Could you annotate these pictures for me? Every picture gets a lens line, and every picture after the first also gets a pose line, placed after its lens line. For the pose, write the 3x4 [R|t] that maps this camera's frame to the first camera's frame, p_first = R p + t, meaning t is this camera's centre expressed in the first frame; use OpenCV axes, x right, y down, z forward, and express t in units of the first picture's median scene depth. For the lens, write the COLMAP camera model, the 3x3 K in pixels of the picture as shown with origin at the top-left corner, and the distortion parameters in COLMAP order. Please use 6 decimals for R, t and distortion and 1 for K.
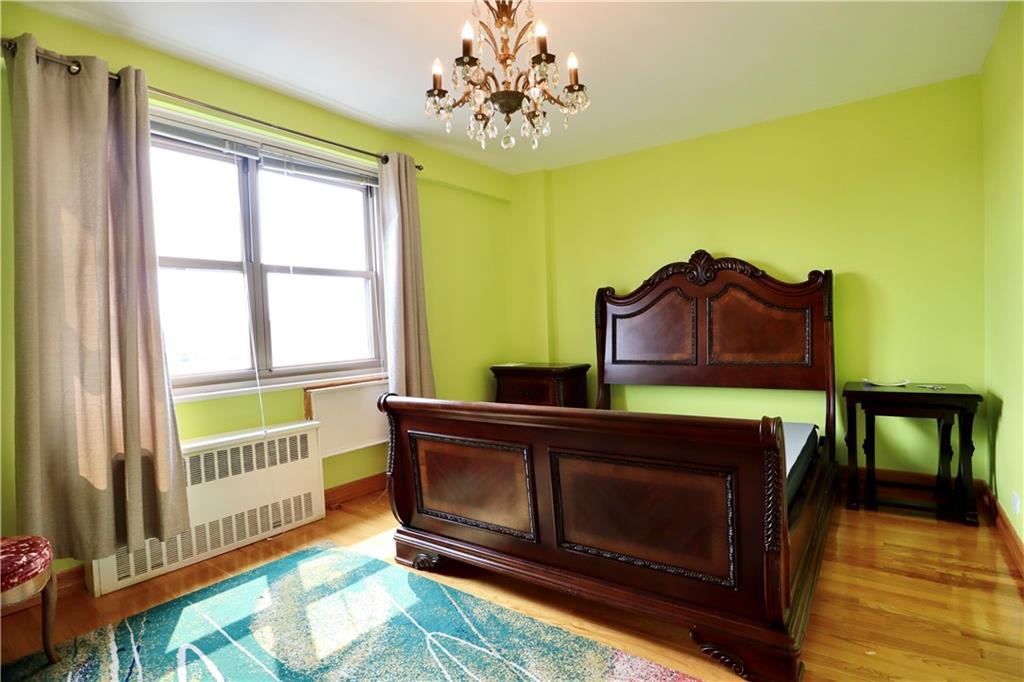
lens RADIAL K [[516.0, 0, 517.6], [0, 516.0, 337.8], [0, 0, 1]] dist [-0.048912, 0.015659]
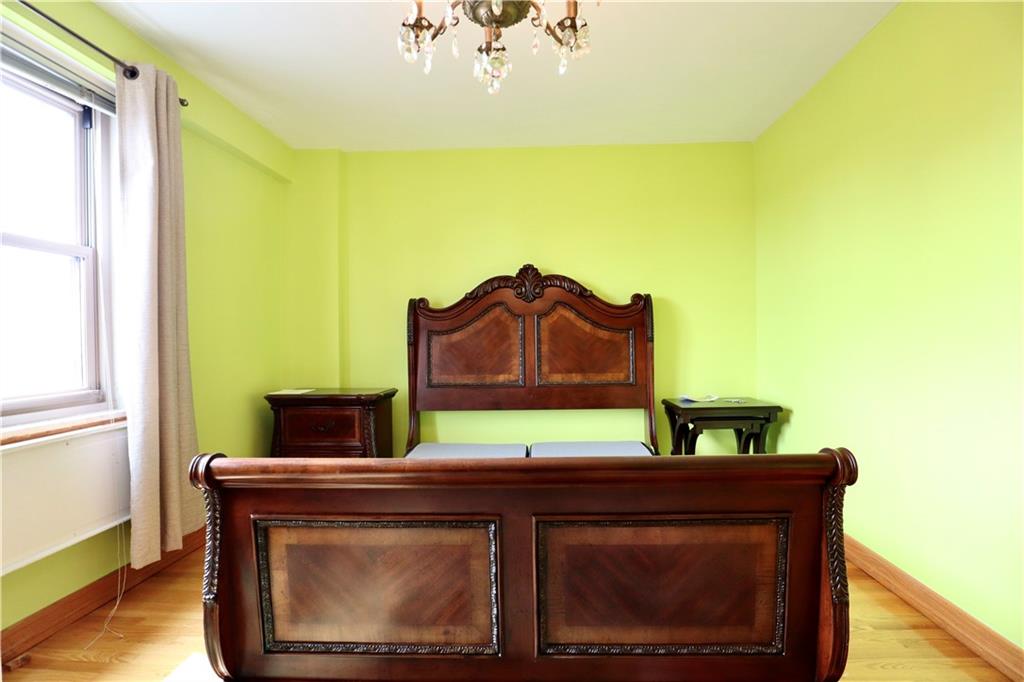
lens RADIAL K [[516.0, 0, 517.6], [0, 516.0, 337.8], [0, 0, 1]] dist [-0.048912, 0.015659]
pose [[0.839535, 0.024253, 0.542764, -0.181799], [-0.004249, 0.999266, -0.038079, -0.000062], [-0.543289, 0.029663, 0.839022, 0.228070]]
